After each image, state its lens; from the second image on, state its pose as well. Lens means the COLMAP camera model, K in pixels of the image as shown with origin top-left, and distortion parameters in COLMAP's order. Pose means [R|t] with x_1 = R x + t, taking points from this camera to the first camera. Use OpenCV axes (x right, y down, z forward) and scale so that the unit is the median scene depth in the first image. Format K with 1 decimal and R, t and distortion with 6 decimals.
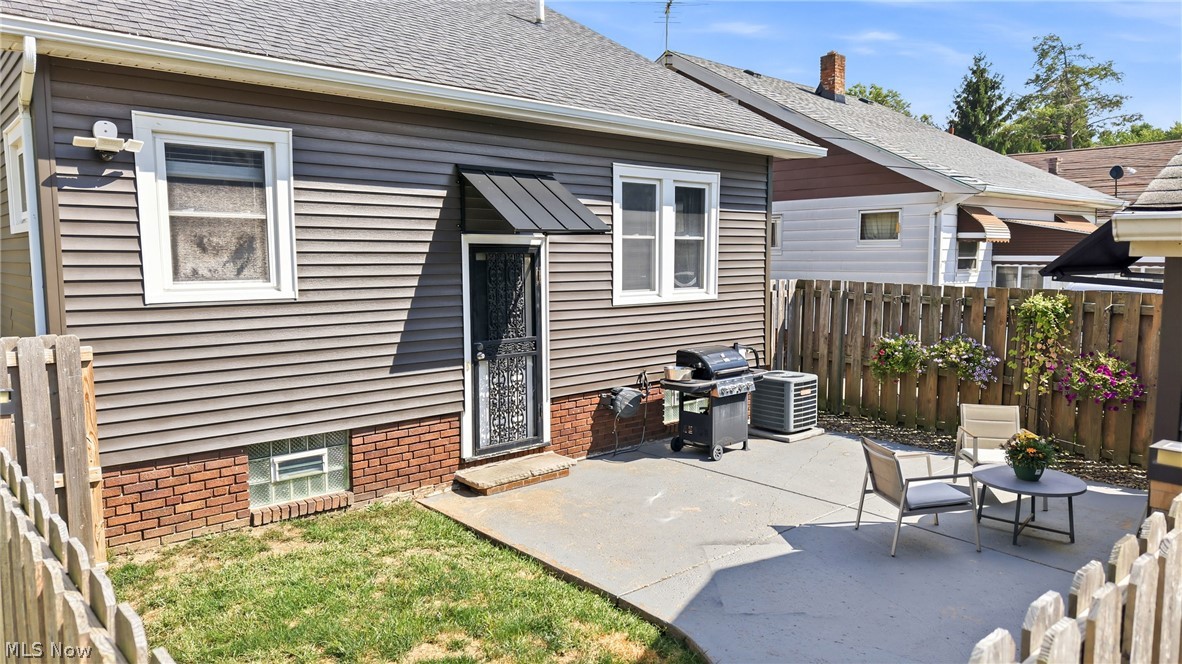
lens RADIAL K [[787.3, 0, 591.0], [0, 787.3, 332.0], [0, 0, 1]] dist [0.052232, -0.064278]
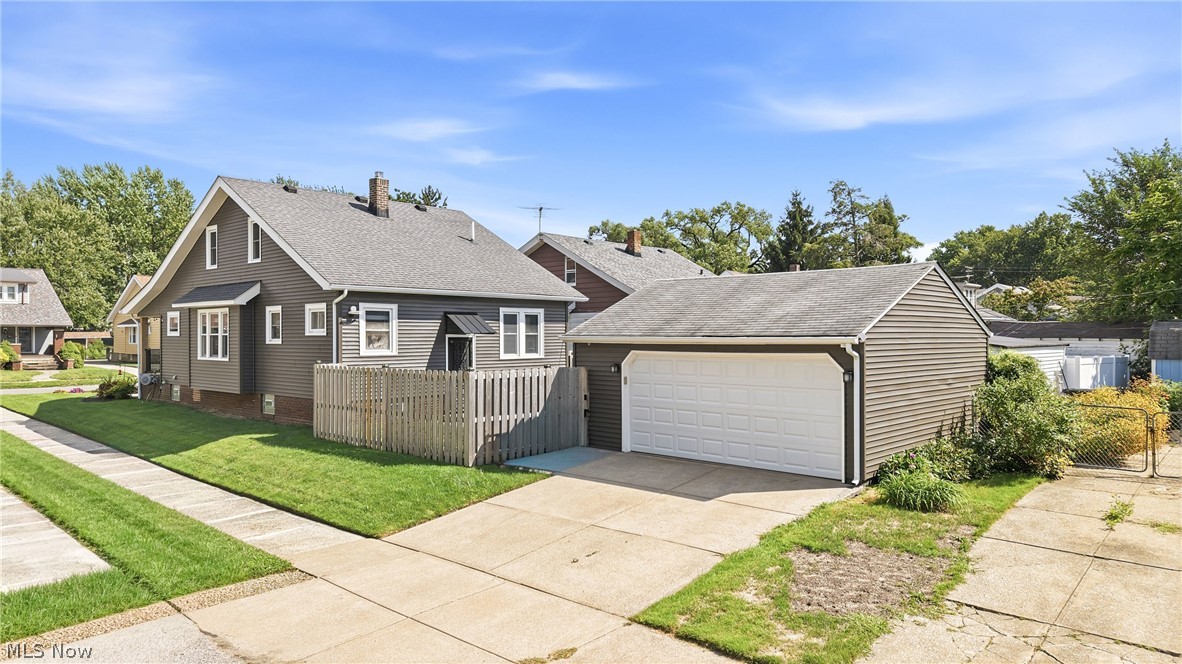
lens RADIAL K [[784.4, 0, 591.0], [0, 784.4, 332.0], [0, 0, 1]] dist [0.086885, -0.111296]
pose [[0.996191, -0.002620, 0.087154, 0.132951], [0.011577, 0.994673, -0.102426, 0.191512], [-0.086421, 0.103045, 0.990915, -2.142586]]
